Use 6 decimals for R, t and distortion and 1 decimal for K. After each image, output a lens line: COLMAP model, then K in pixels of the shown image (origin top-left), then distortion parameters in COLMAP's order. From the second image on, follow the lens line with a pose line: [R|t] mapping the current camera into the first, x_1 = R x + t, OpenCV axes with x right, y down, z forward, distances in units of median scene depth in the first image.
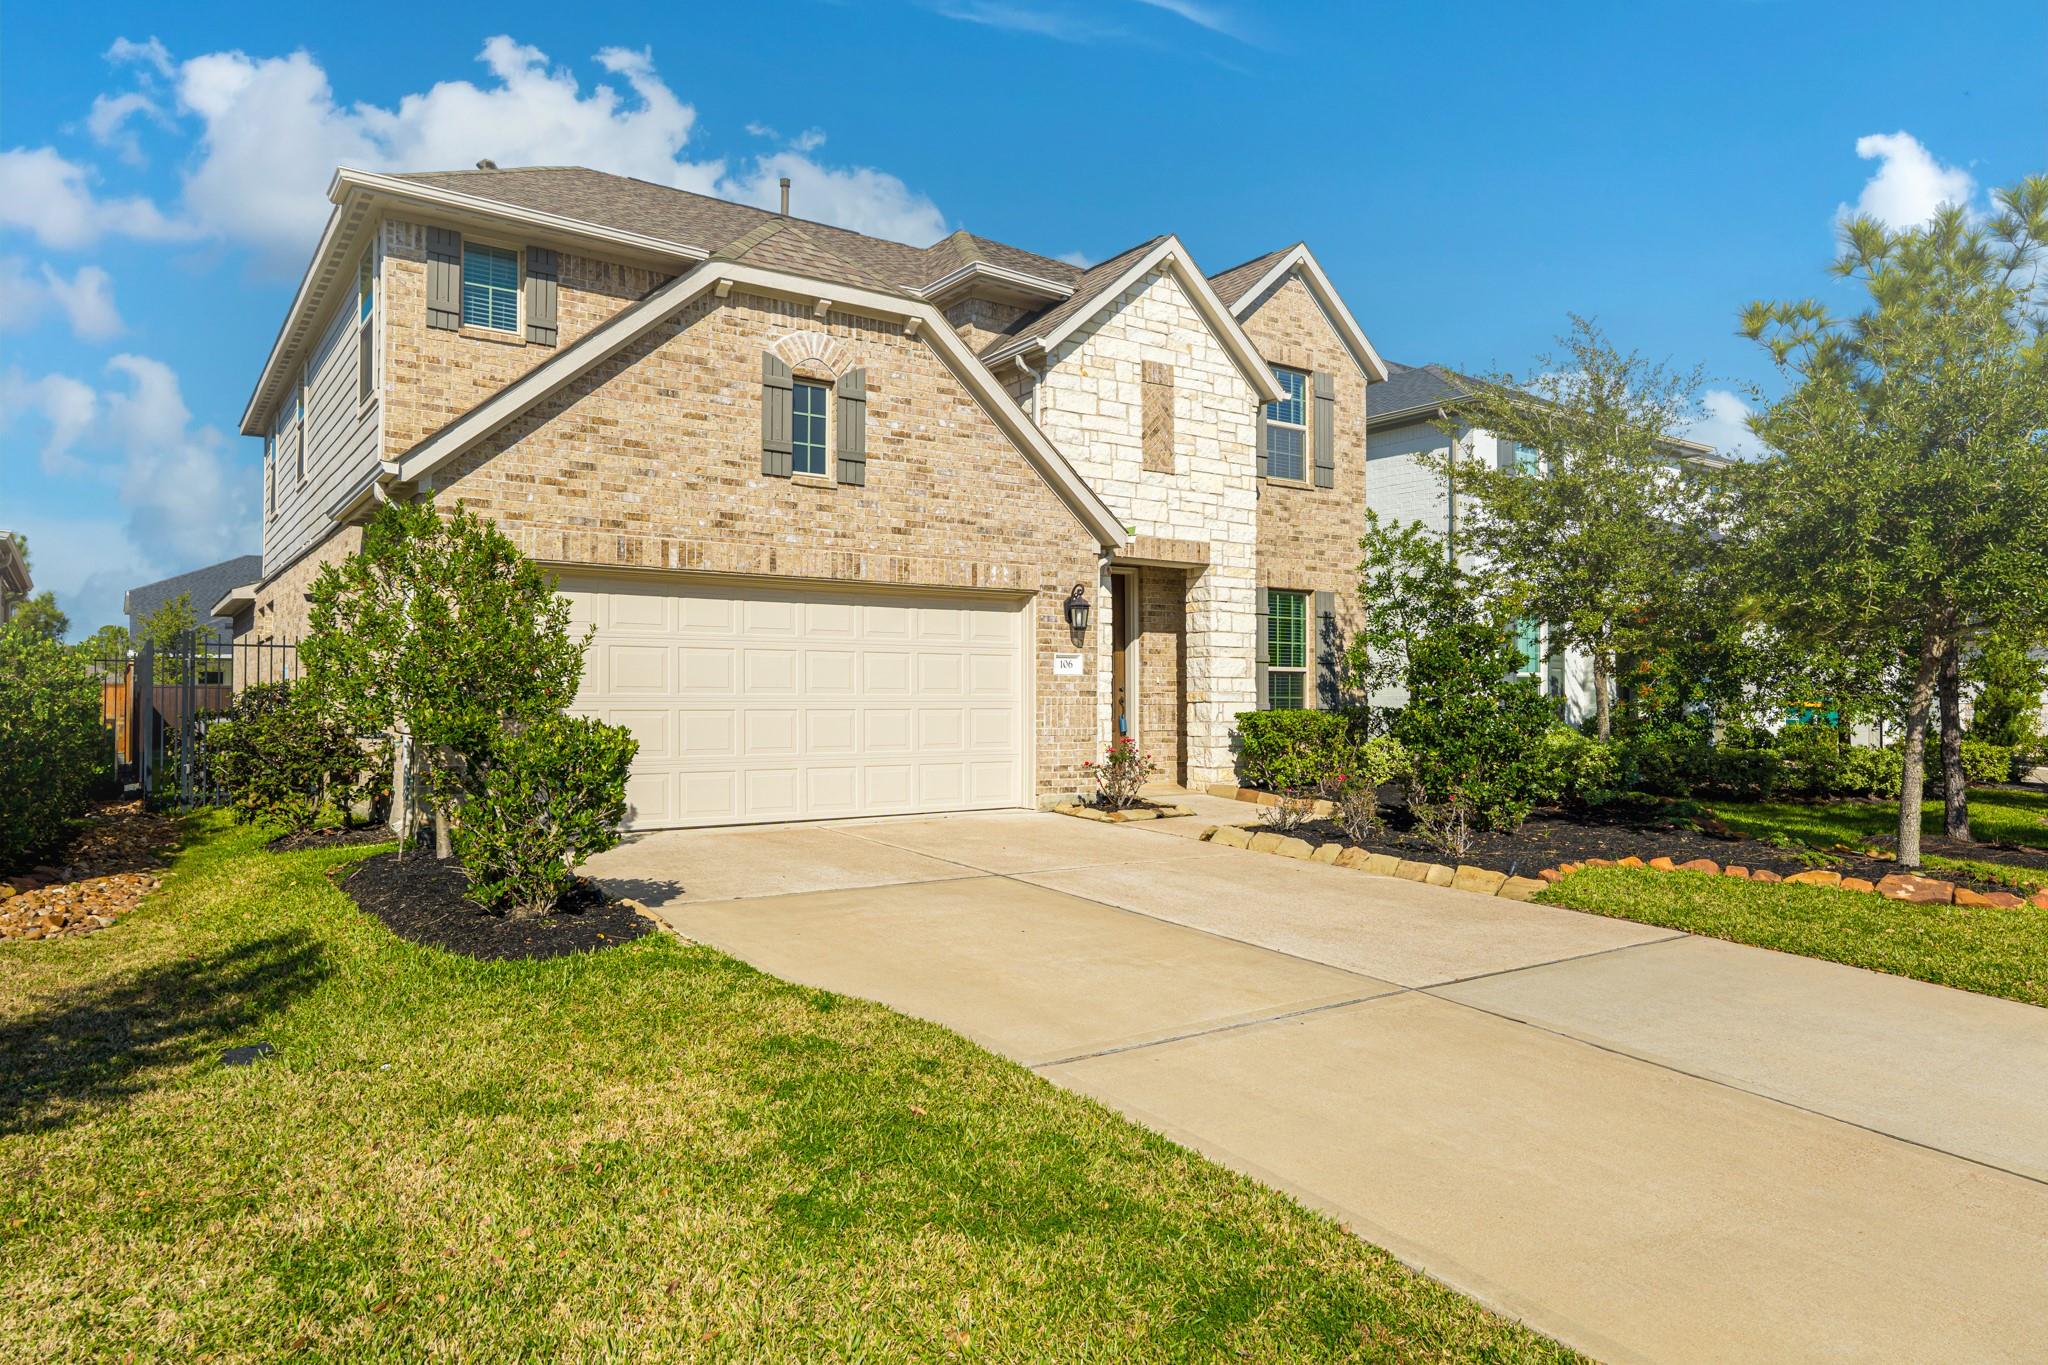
lens RADIAL K [[1278.7, 0, 1025.2], [0, 1278.7, 681.5], [0, 0, 1]] dist [0.002051, -0.000418]
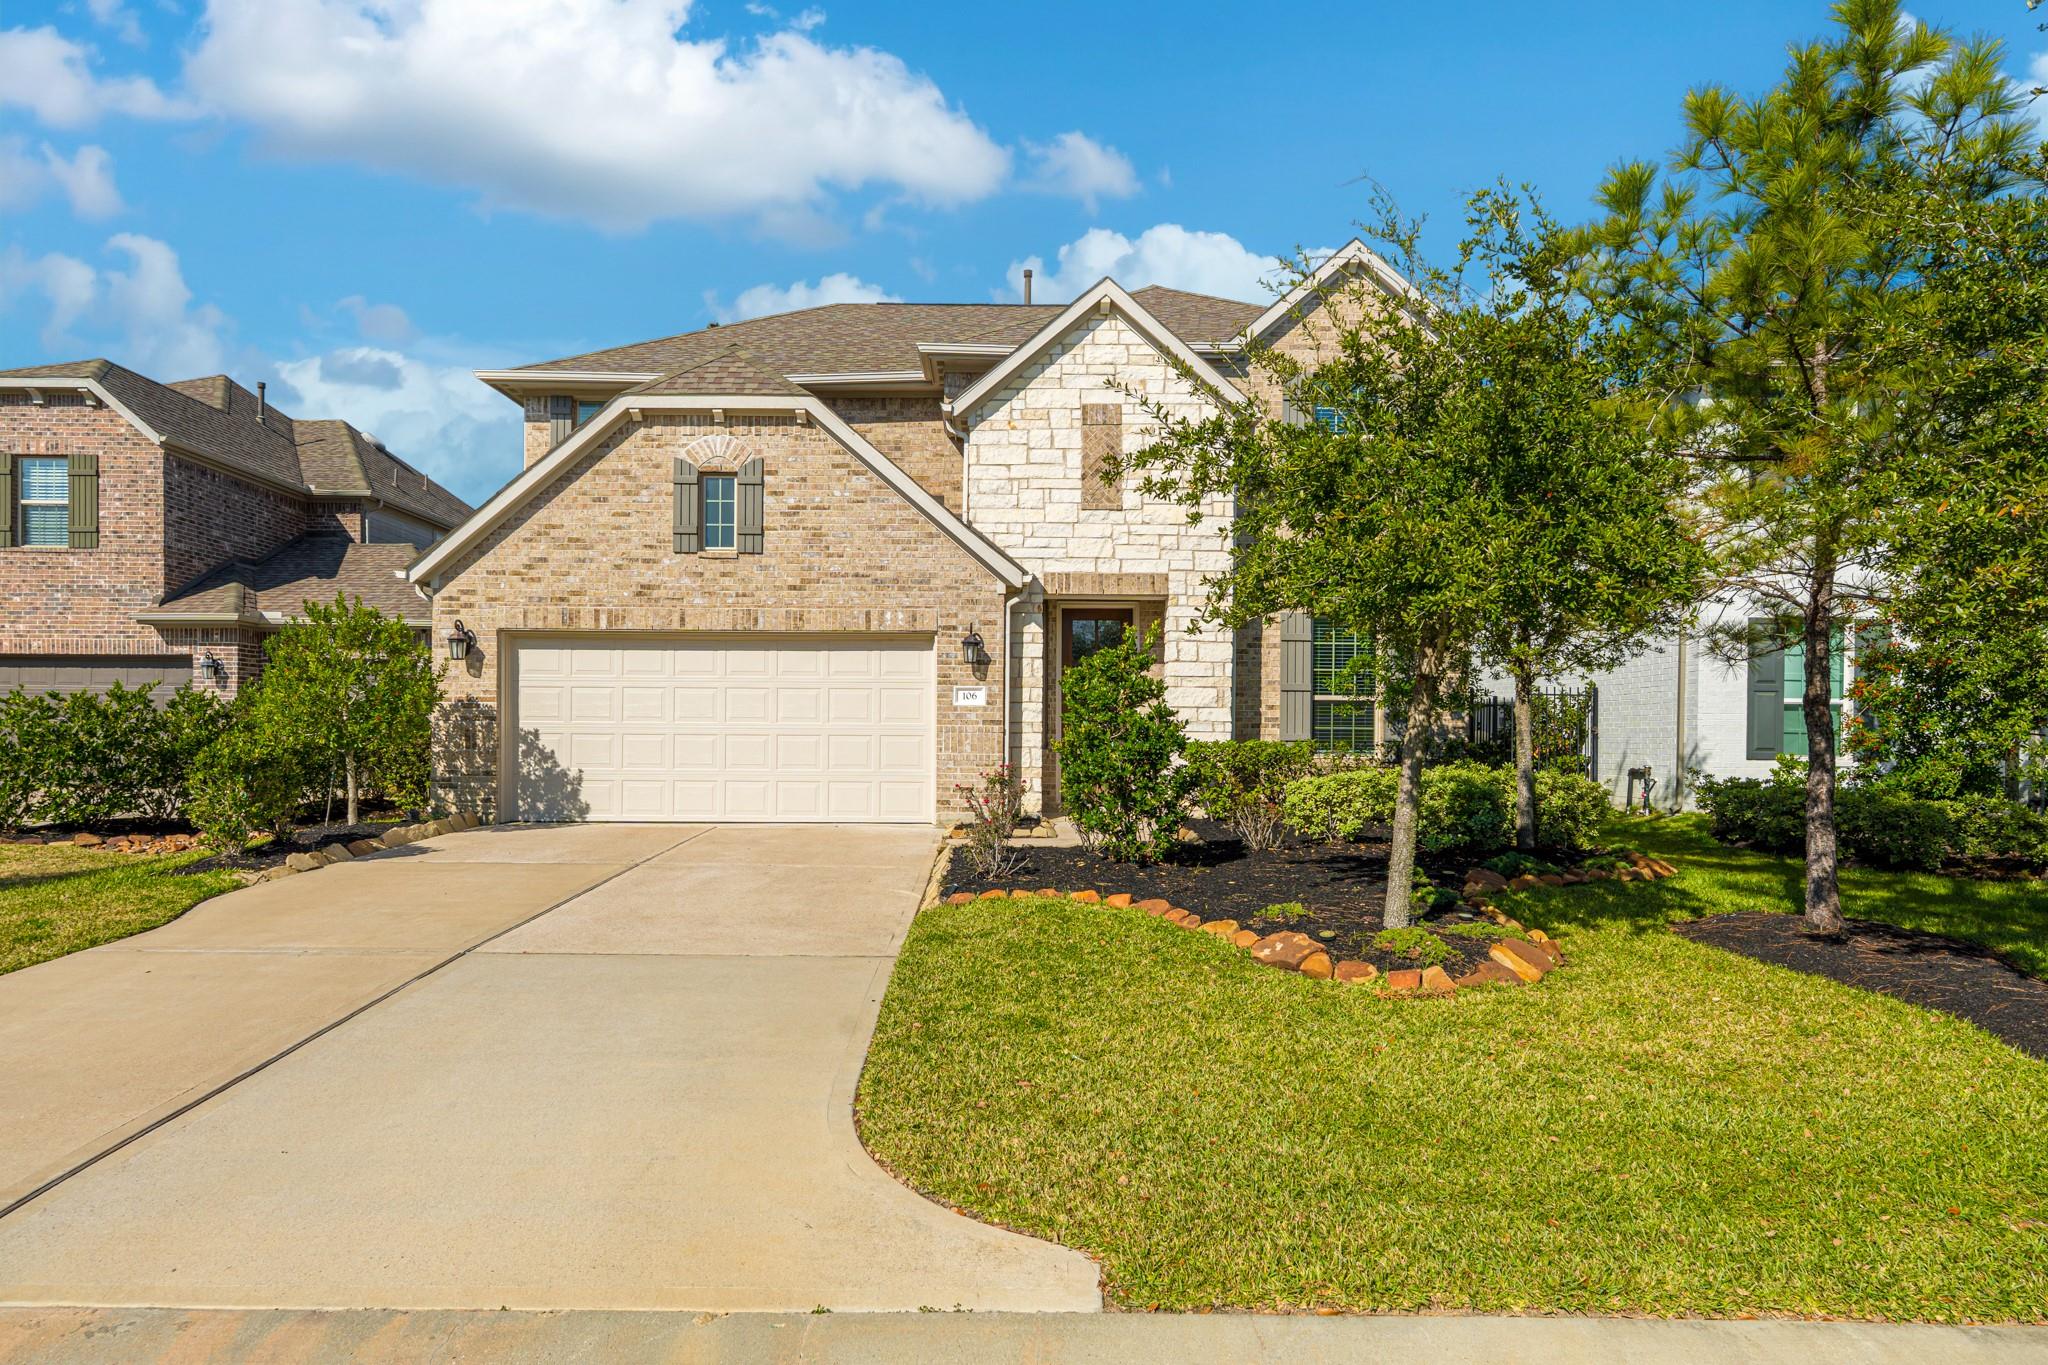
lens RADIAL K [[1228.4, 0, 1007.0], [0, 1228.4, 734.4], [0, 0, 1]] dist [-0.002660, 0.000206]
pose [[0.816333, 0.006116, -0.577550, 0.748778], [0.003086, 0.999883, 0.014951, 0.004303], [0.577574, -0.013988, 0.816219, 0.167852]]
